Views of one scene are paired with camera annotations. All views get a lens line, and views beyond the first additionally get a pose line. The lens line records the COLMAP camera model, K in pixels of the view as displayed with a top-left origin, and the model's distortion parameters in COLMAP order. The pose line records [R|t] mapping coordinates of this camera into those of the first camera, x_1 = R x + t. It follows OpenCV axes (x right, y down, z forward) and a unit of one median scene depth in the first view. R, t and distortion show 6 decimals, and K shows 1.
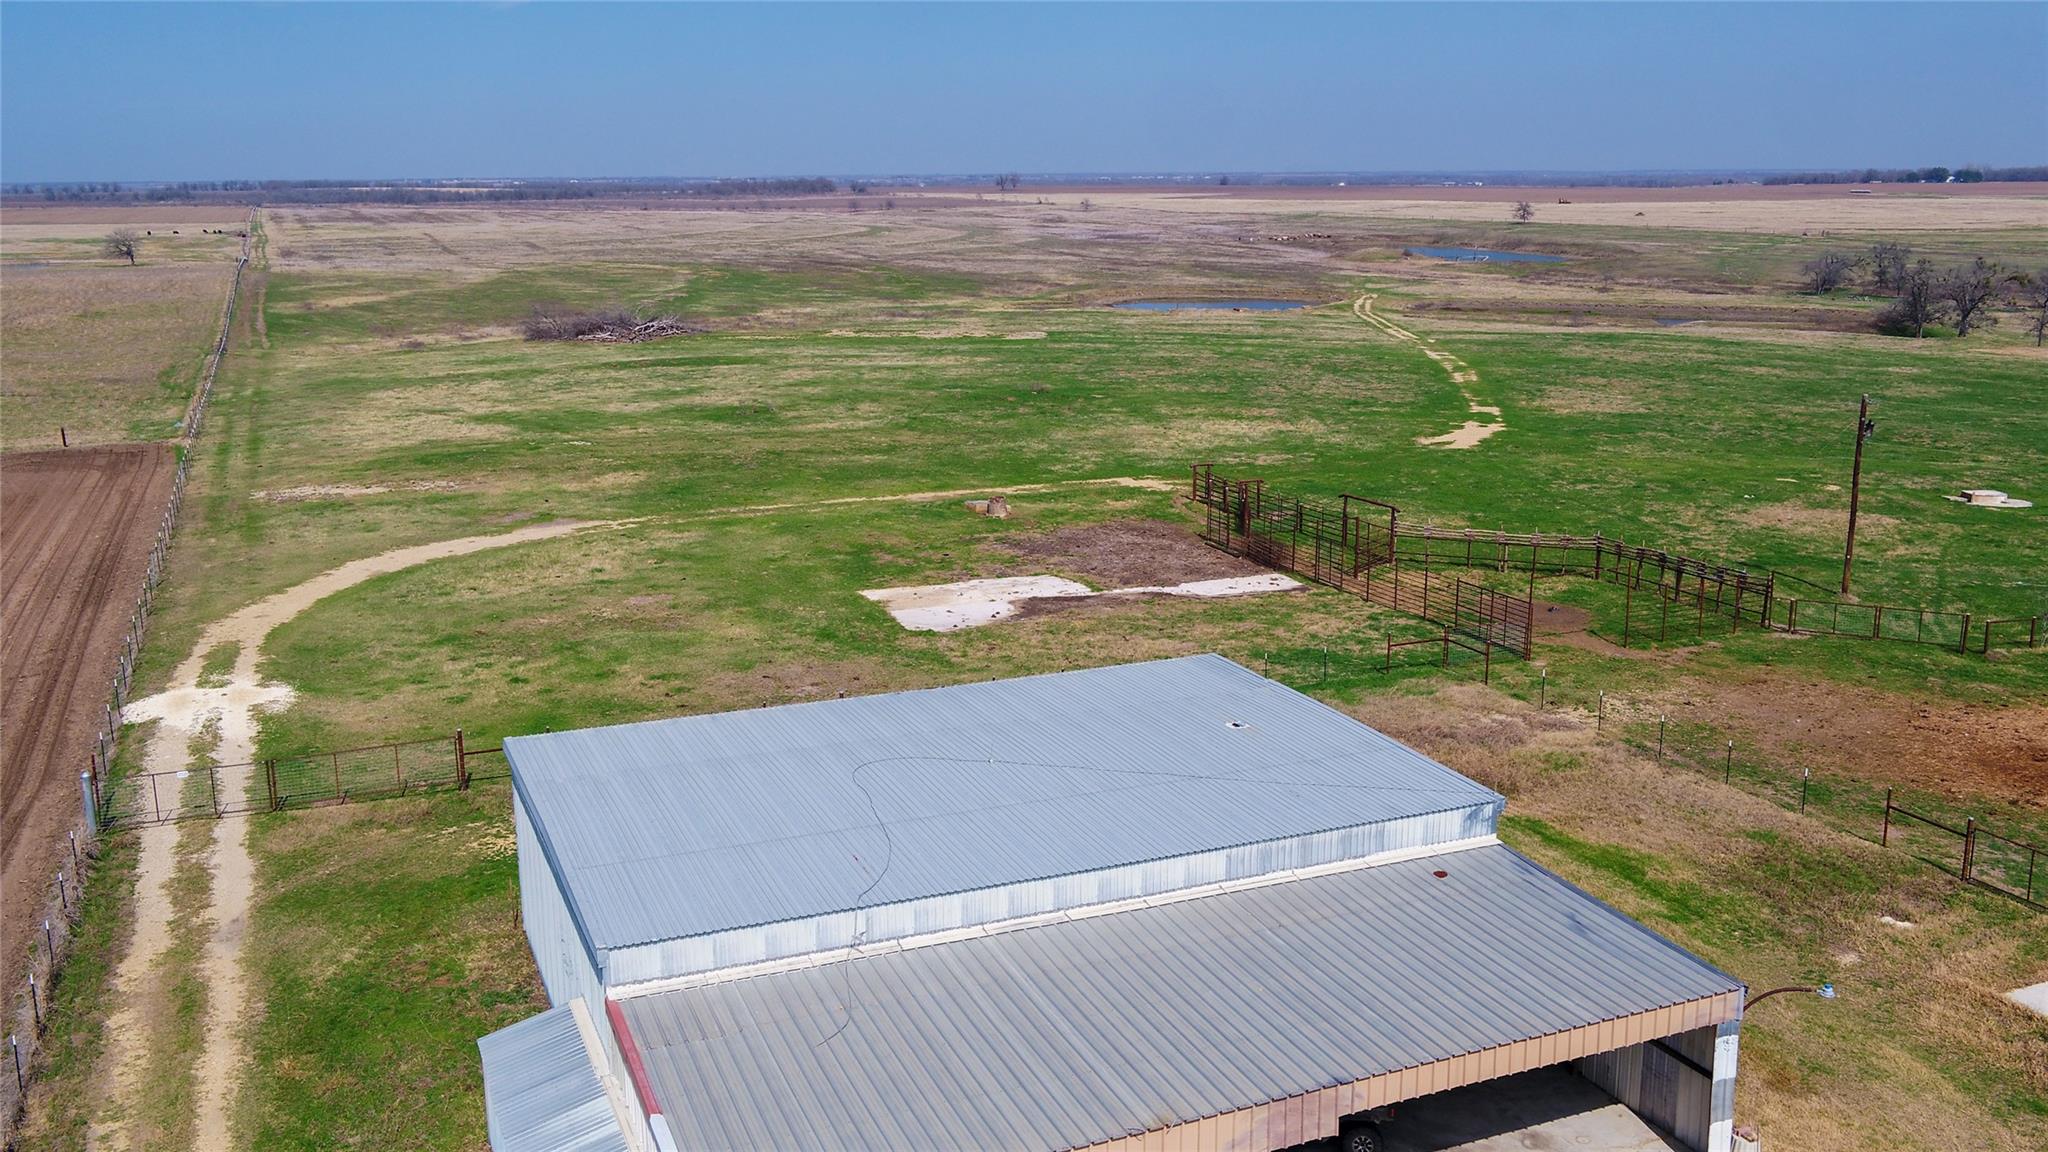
lens RADIAL K [[1773.5, 0, 1020.5], [0, 1773.5, 577.1], [0, 0, 1]] dist [-0.006364, 0.010527]
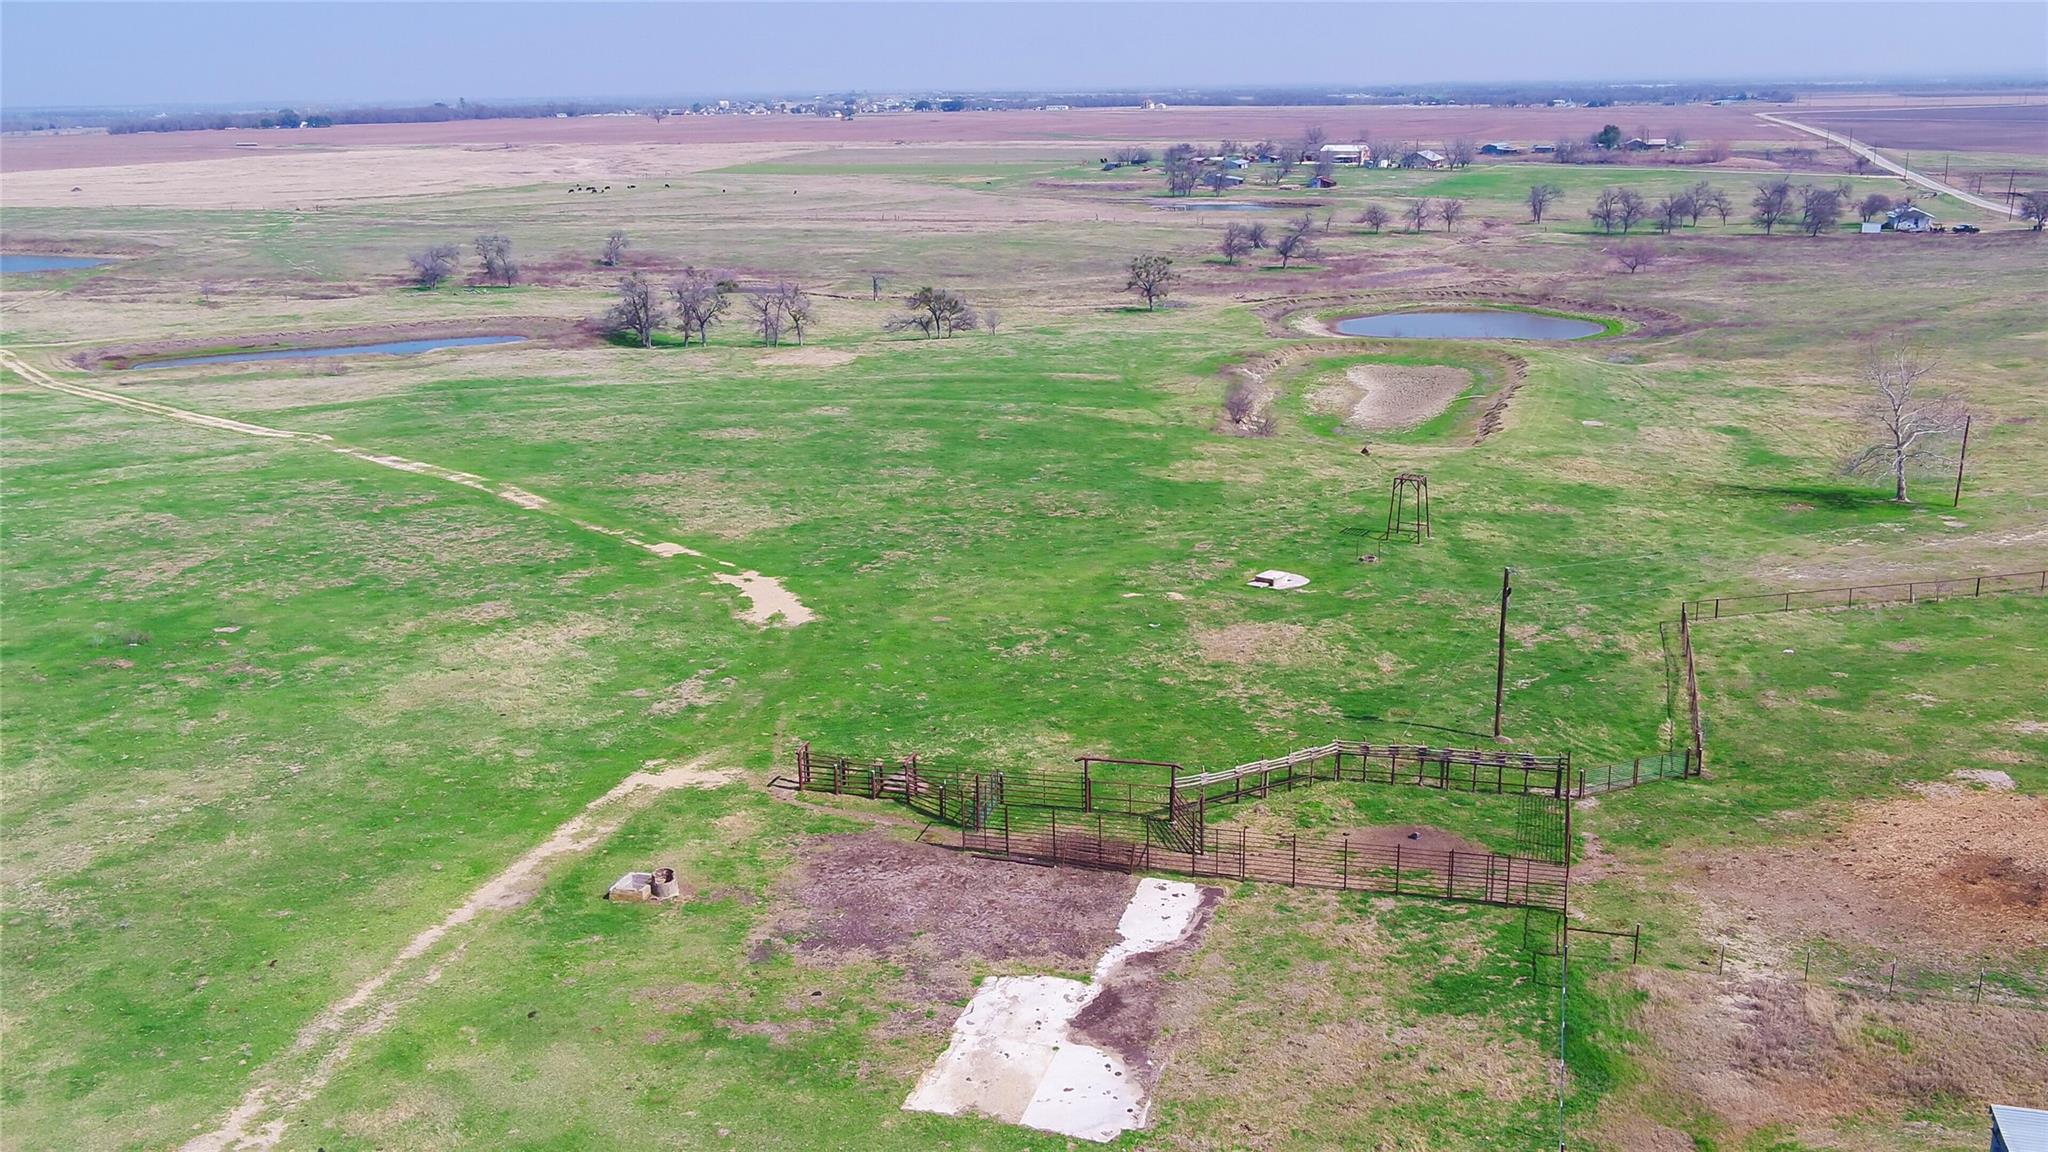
lens RADIAL K [[1773.5, 0, 1020.4], [0, 1773.5, 568.0], [0, 0, 1]] dist [-0.006364, 0.010527]
pose [[0.638013, -0.211279, 0.740473, -0.297169], [0.188000, 0.975261, 0.116285, -0.152824], [-0.746723, 0.065018, 0.661950, 0.244011]]
